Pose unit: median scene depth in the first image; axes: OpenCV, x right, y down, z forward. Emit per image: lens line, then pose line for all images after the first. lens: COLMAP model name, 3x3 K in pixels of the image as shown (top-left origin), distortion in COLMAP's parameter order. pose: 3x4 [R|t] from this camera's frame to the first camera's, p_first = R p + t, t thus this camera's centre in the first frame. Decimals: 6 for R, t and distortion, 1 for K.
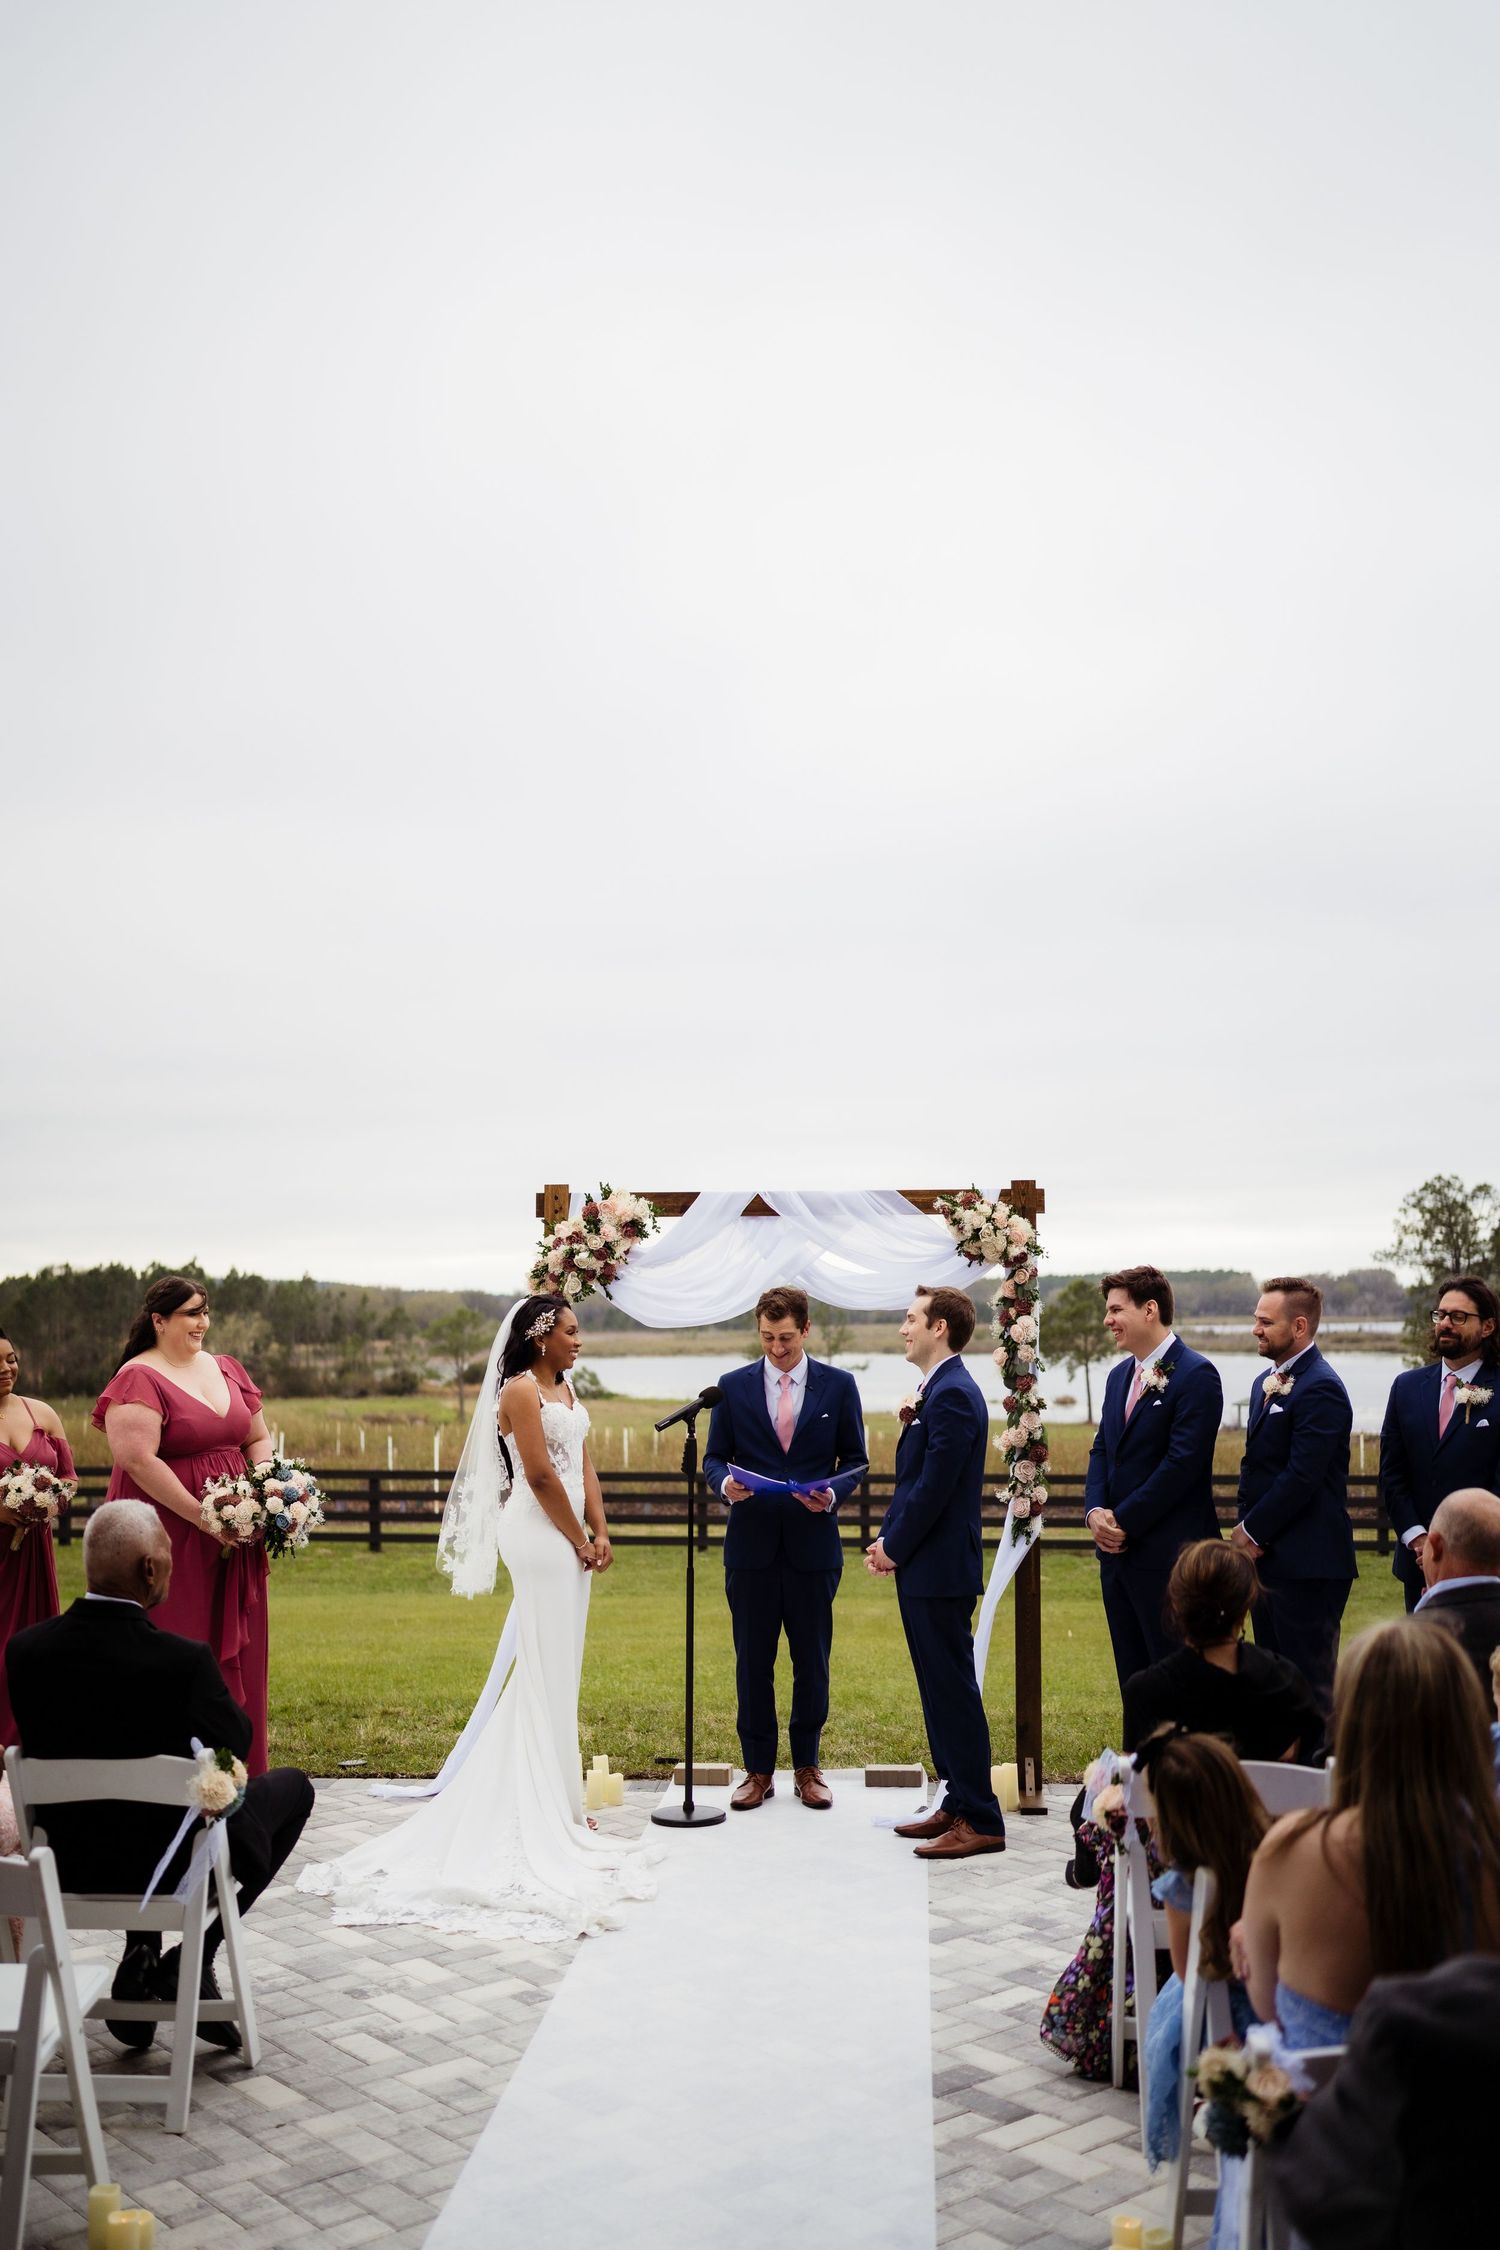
lens RADIAL K [[2233.8, 0, 753.5], [0, 2233.8, 1122.2], [0, 0, 1]] dist [-0.001062, 0.000000]
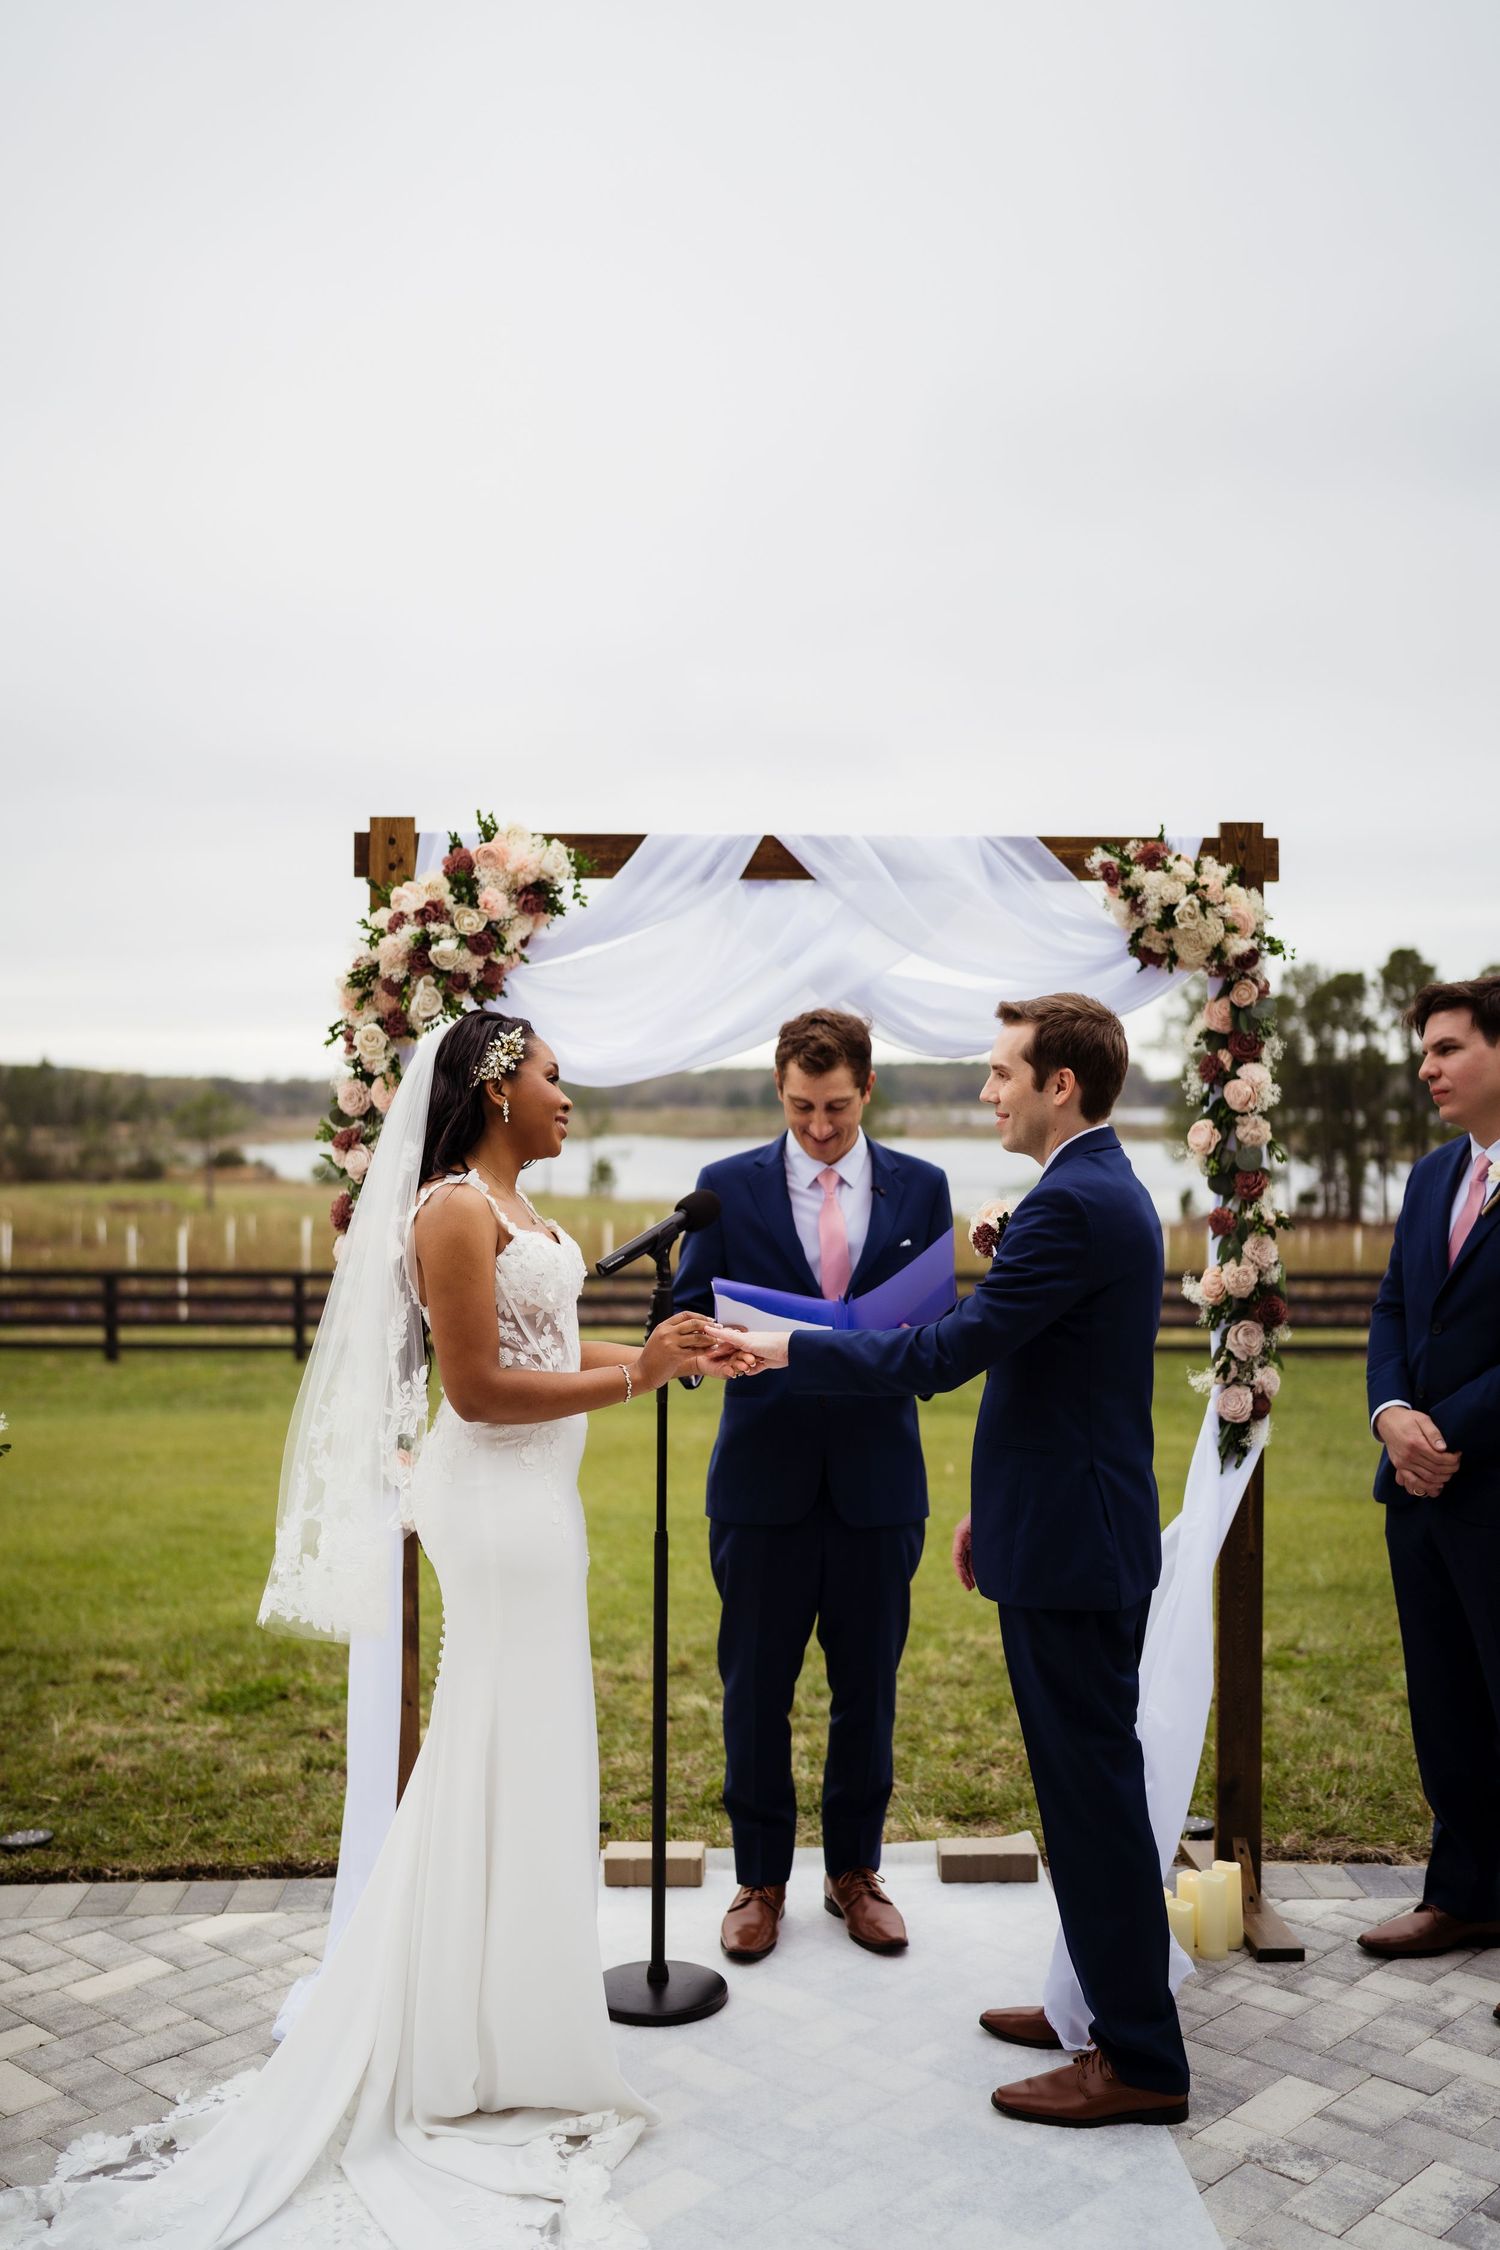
lens RADIAL K [[2233.8, 0, 764.9], [0, 2233.8, 1118.1], [0, 0, 1]] dist [-0.001062, 0.000000]
pose [[0.993453, 0.002746, 0.114209, -0.061321], [-0.013418, 0.995596, 0.092779, 0.049964], [-0.113451, -0.093704, 0.989115, 0.461074]]
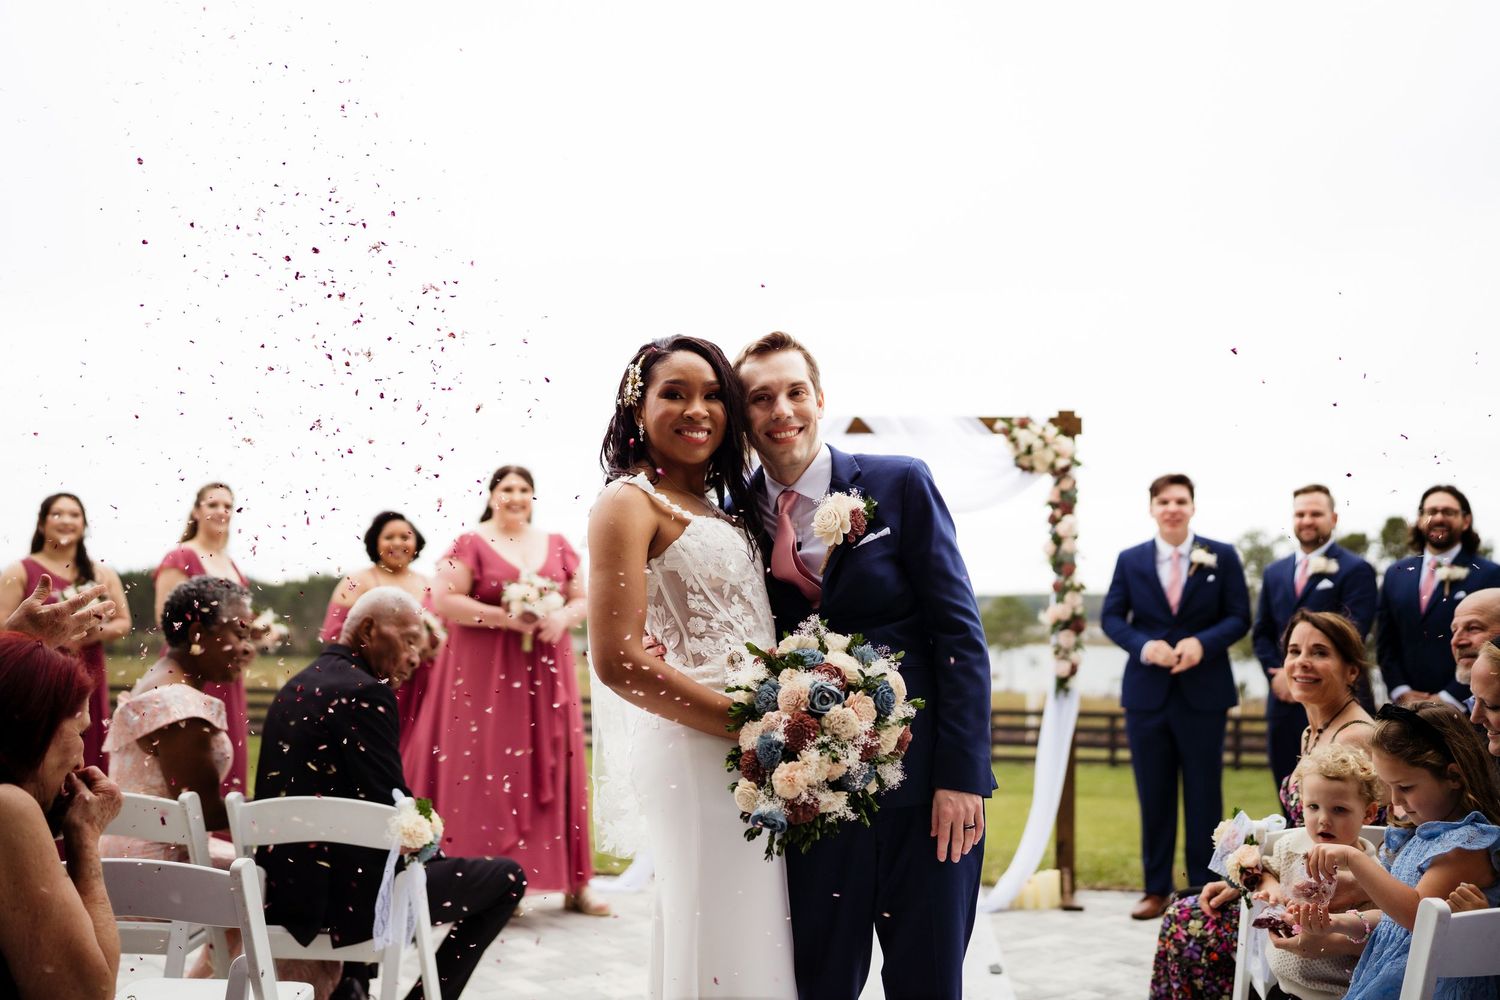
lens RADIAL K [[1489.2, 0, 734.2], [0, 1489.2, 501.7], [0, 0, 1]] dist [-0.001062, 0.000000]
pose [[0.999209, 0.017859, -0.035537, -0.035256], [-0.017523, 0.999799, 0.009758, 0.073883], [0.035705, -0.009127, 0.999321, 0.160653]]
